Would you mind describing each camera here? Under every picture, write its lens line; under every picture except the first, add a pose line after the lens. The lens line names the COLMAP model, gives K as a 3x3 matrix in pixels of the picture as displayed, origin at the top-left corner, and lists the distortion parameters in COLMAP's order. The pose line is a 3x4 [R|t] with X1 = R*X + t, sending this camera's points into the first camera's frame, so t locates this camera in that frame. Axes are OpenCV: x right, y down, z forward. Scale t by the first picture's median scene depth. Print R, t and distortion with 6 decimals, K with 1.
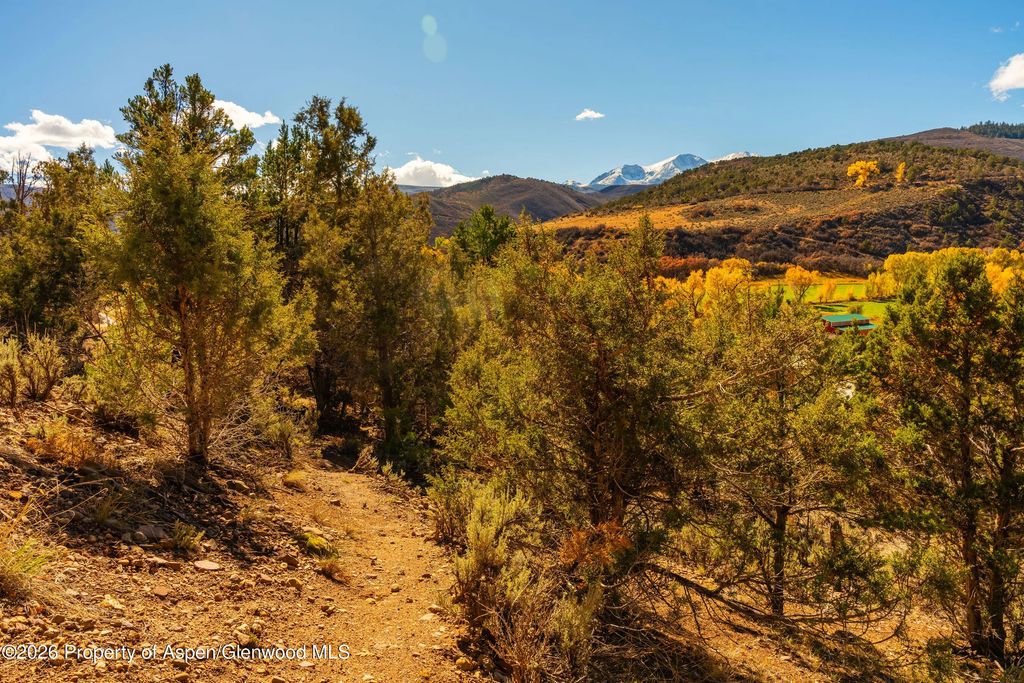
lens RADIAL K [[695.6, 0, 506.0], [0, 695.6, 342.9], [0, 0, 1]] dist [-0.000828, -0.017949]
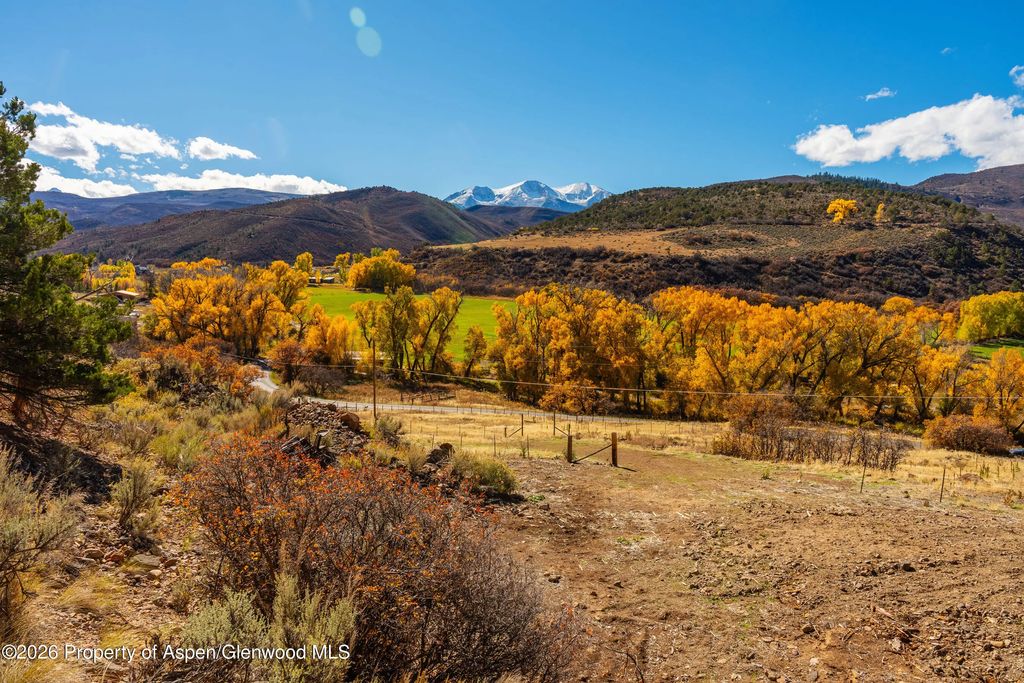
lens RADIAL K [[677.6, 0, 513.3], [0, 677.6, 345.2], [0, 0, 1]] dist [0.000904, -0.012421]
pose [[0.971539, 0.023889, 0.235671, -0.181943], [-0.020046, 0.999624, -0.018689, -0.017631], [-0.236029, 0.013433, 0.971653, 0.141575]]
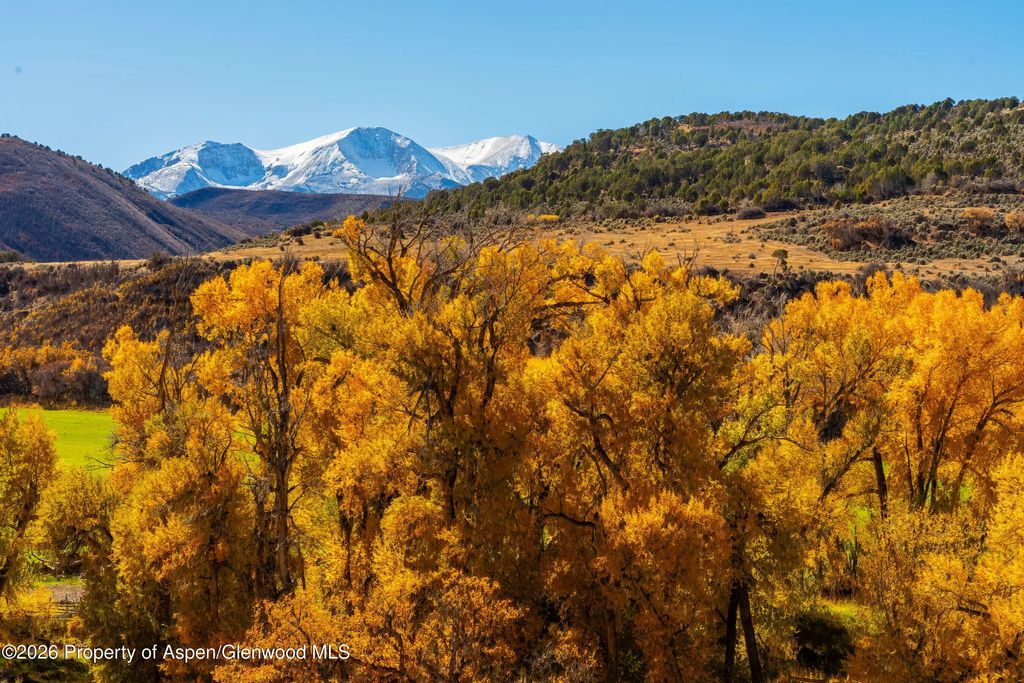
lens RADIAL K [[1980.3, 0, 514.2], [0, 1980.3, 339.9], [0, 0, 1]] dist [0.059185, 0.000000]
pose [[0.944144, 0.056084, 0.324725, -0.142755], [-0.006214, 0.988266, -0.152619, -0.007127], [-0.329474, 0.142076, 0.933414, 0.238024]]
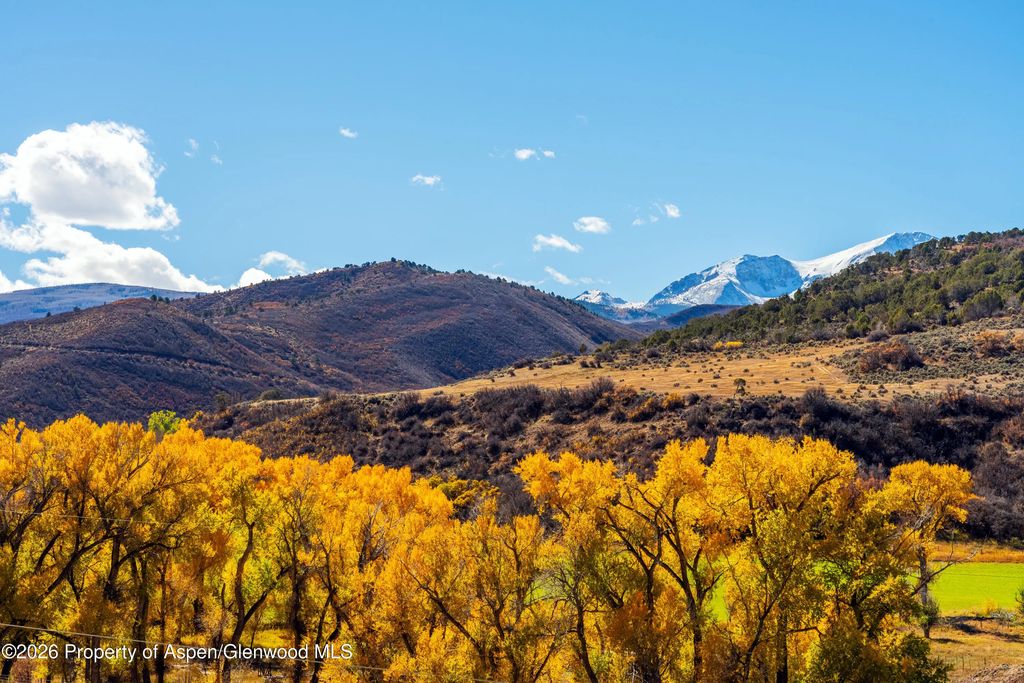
lens RADIAL K [[1980.3, 0, 511.9], [0, 1980.3, 342.3], [0, 0, 1]] dist [0.059185, 0.000000]
pose [[0.998226, 0.036588, 0.046966, 0.043433], [-0.026429, 0.979211, -0.201114, 0.010204], [-0.053348, 0.199516, 0.978441, 0.032668]]
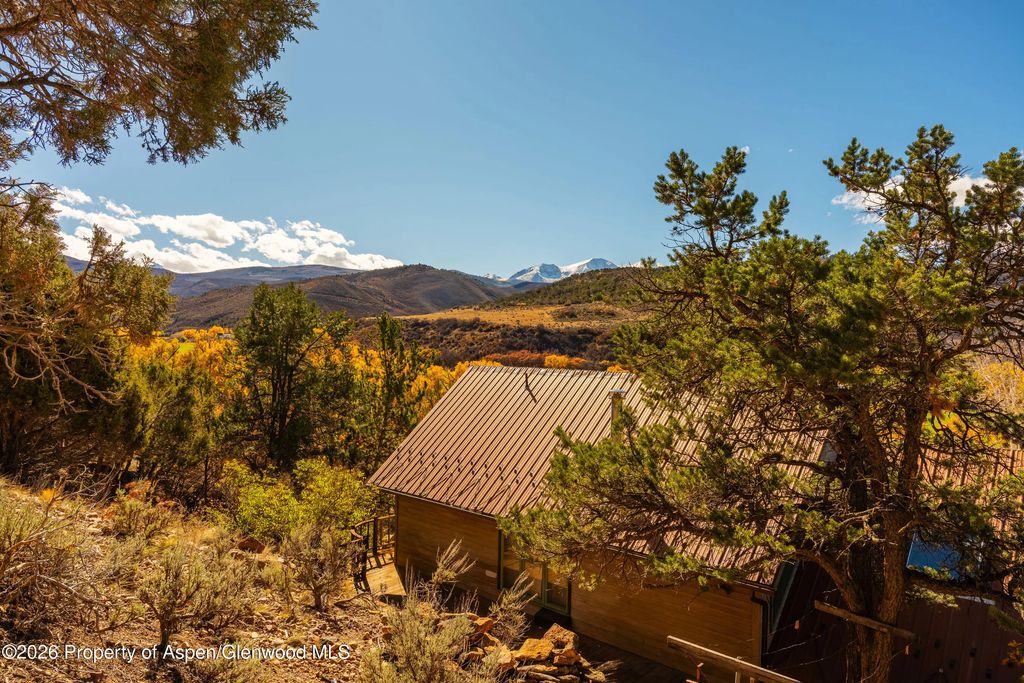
lens RADIAL K [[677.6, 0, 511.1], [0, 677.6, 337.8], [0, 0, 1]] dist [0.000904, -0.012421]
pose [[0.990260, 0.066106, 0.122540, 0.060159], [-0.049294, 0.989554, -0.135472, 0.002821], [-0.130215, 0.128112, 0.983174, -0.052814]]
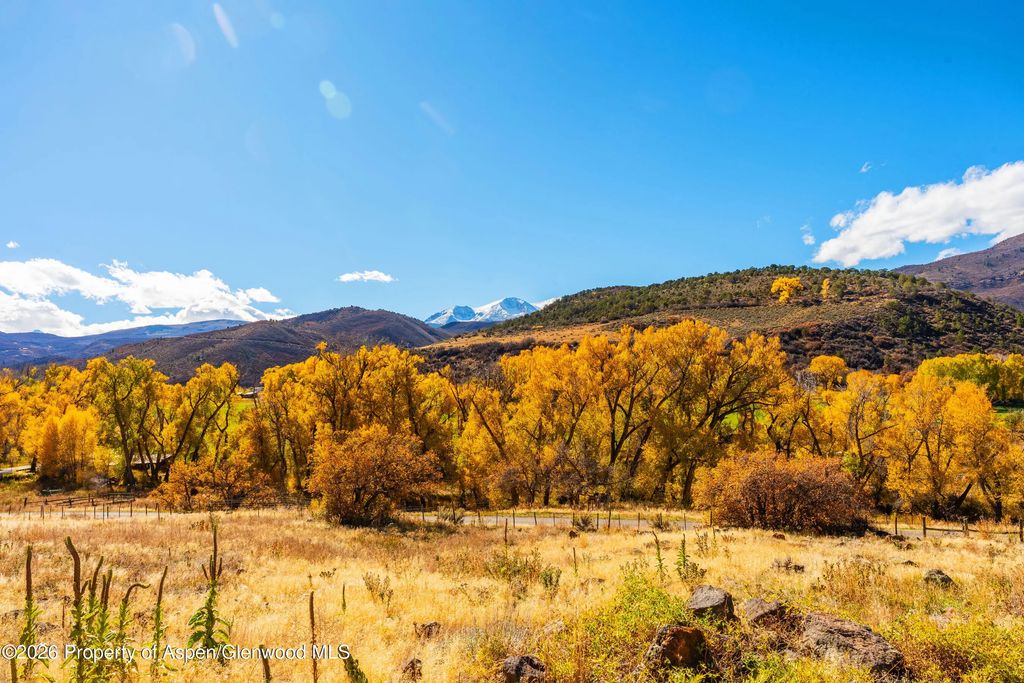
lens RADIAL K [[677.6, 0, 511.6], [0, 677.6, 345.0], [0, 0, 1]] dist [0.000904, -0.012421]
pose [[0.968461, 0.009187, 0.248995, -0.090108], [0.038938, 0.981461, -0.187664, -0.005413], [-0.246103, 0.191440, 0.950149, 0.203567]]
